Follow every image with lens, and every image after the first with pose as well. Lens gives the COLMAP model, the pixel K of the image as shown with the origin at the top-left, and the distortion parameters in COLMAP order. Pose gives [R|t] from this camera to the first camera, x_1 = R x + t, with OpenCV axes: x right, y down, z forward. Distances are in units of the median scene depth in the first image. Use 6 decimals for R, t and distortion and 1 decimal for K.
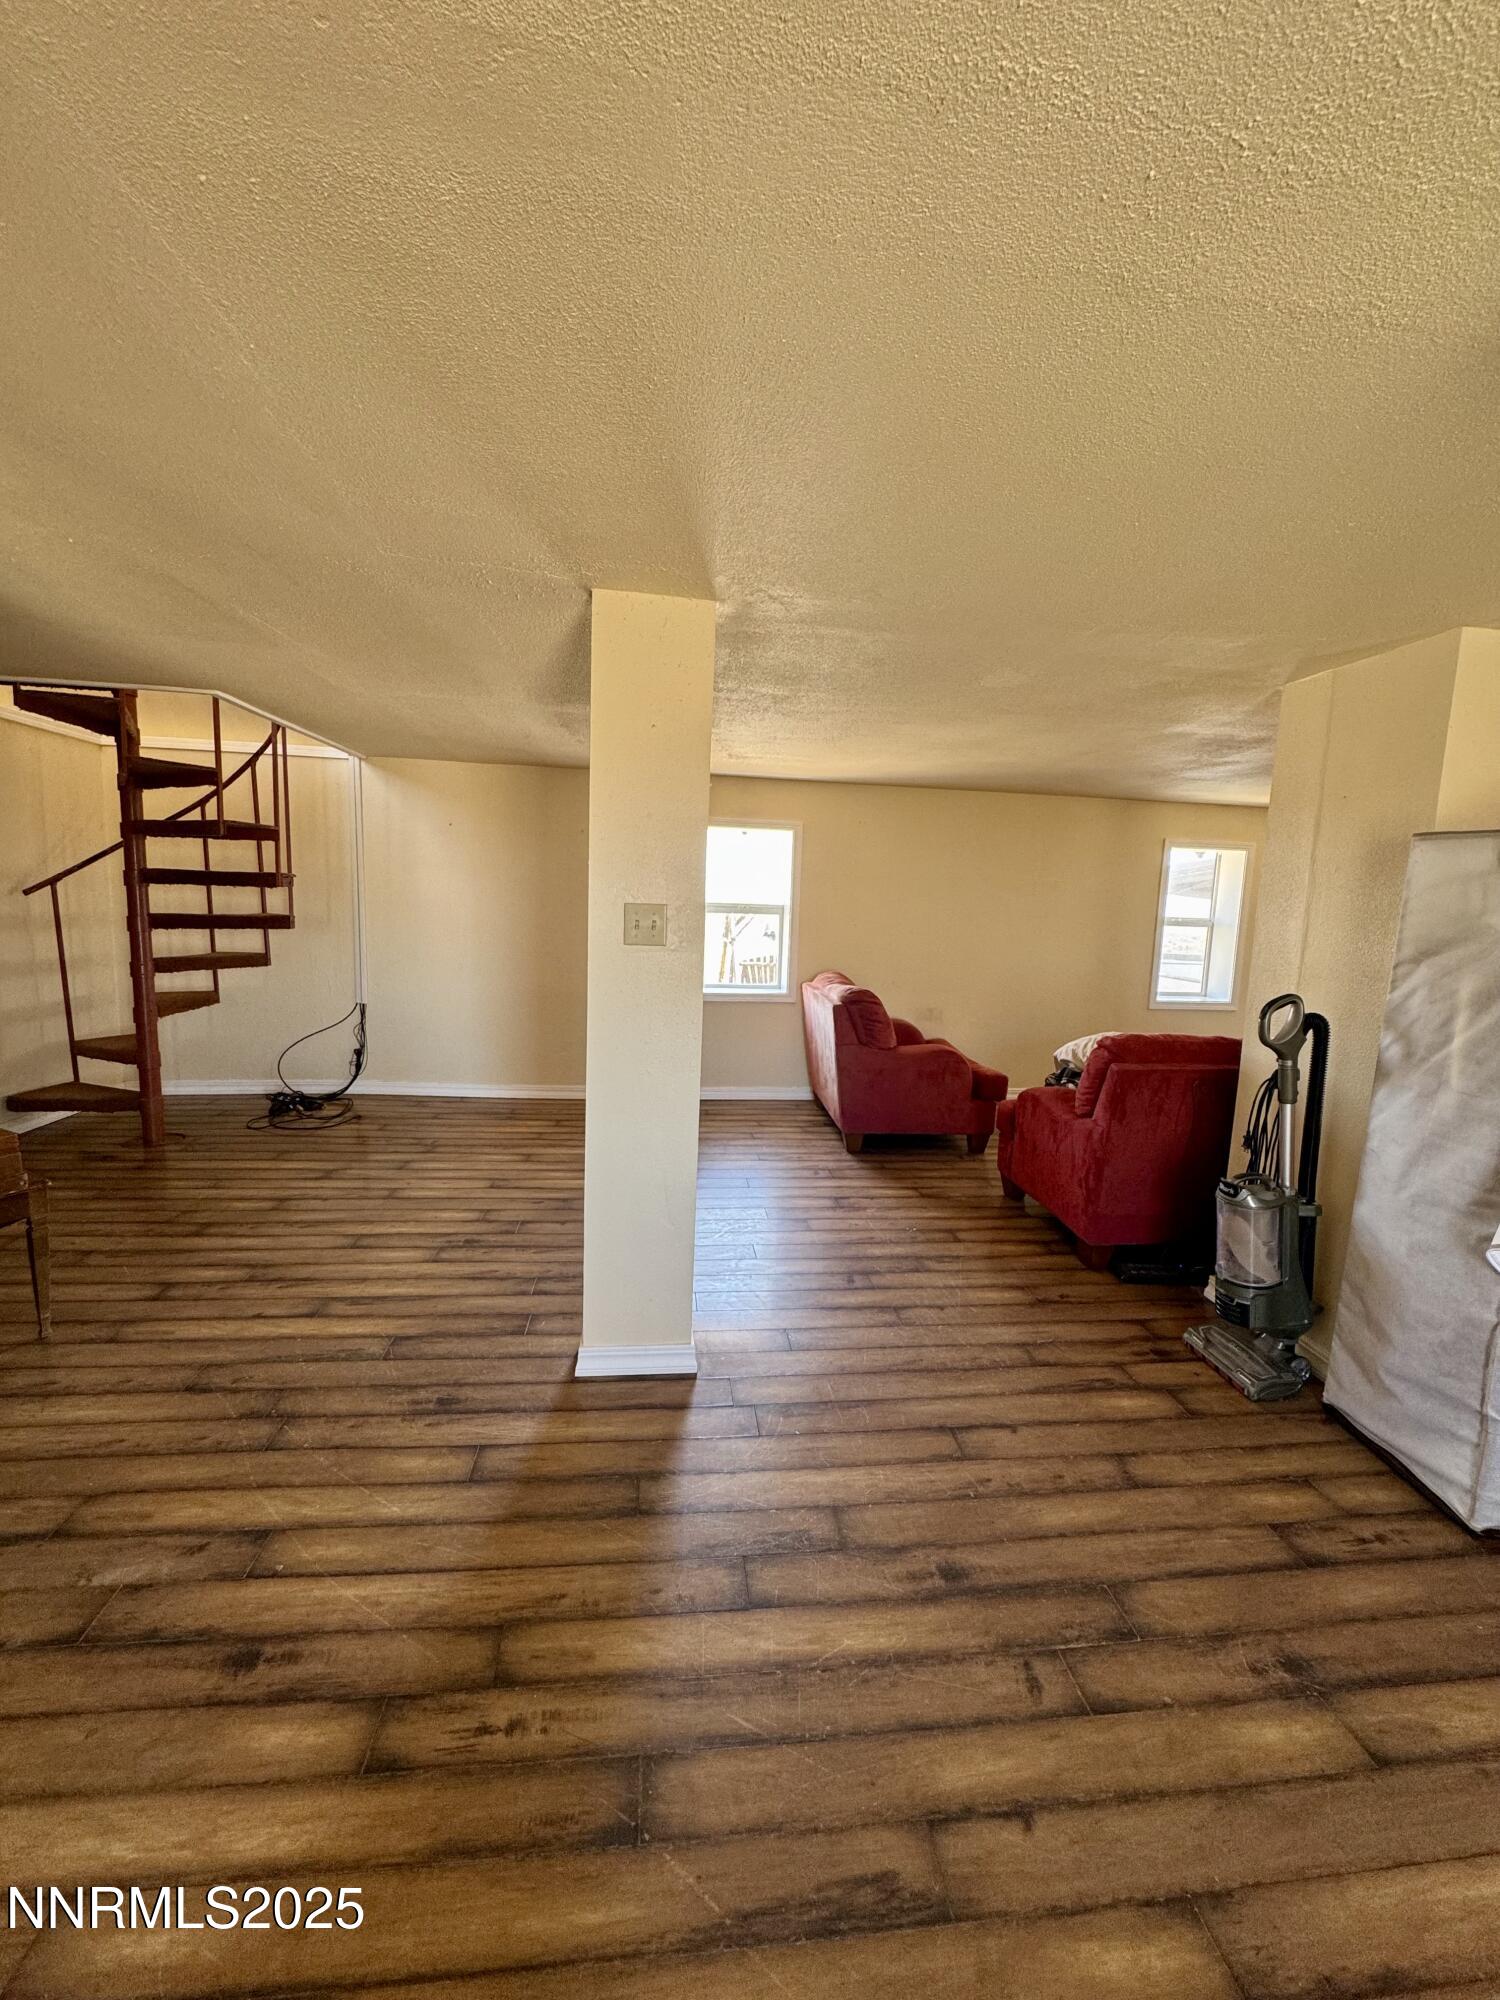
lens RADIAL K [[797.7, 0, 752.4], [0, 797.7, 991.0], [0, 0, 1]] dist [-0.000828, -0.000268]
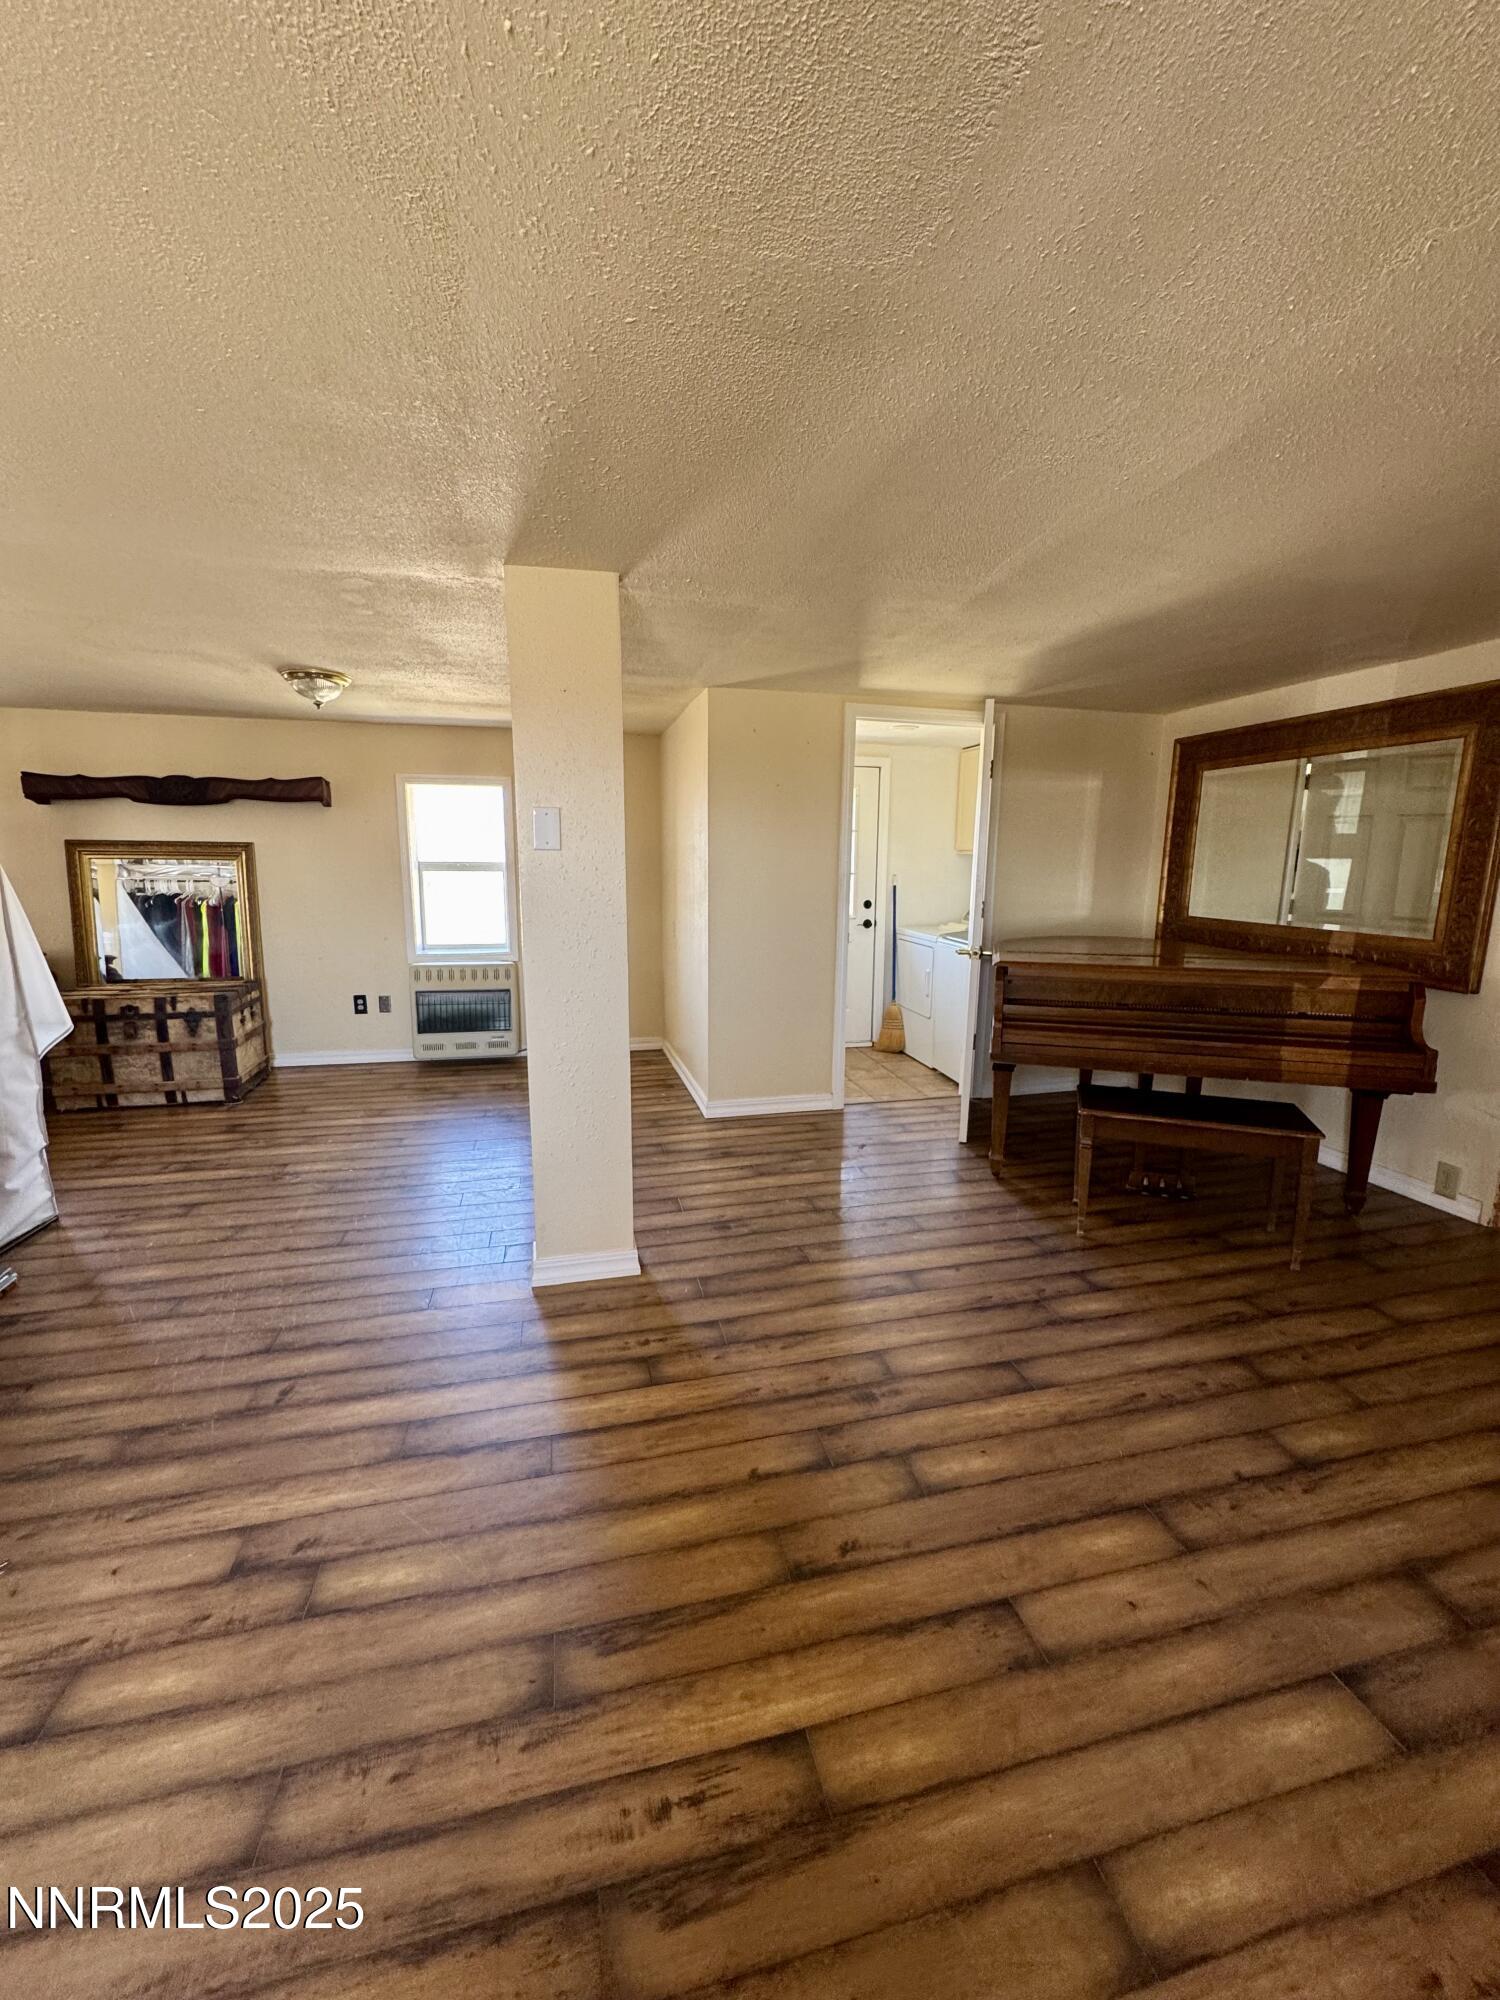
lens RADIAL K [[797.7, 0, 761.9], [0, 797.7, 998.7], [0, 0, 1]] dist [-0.000828, -0.000268]
pose [[-0.990140, -0.022151, -0.138317, -0.194771], [-0.060693, 0.957761, 0.281088, -0.196726], [0.126248, 0.286711, -0.949662, 1.710312]]
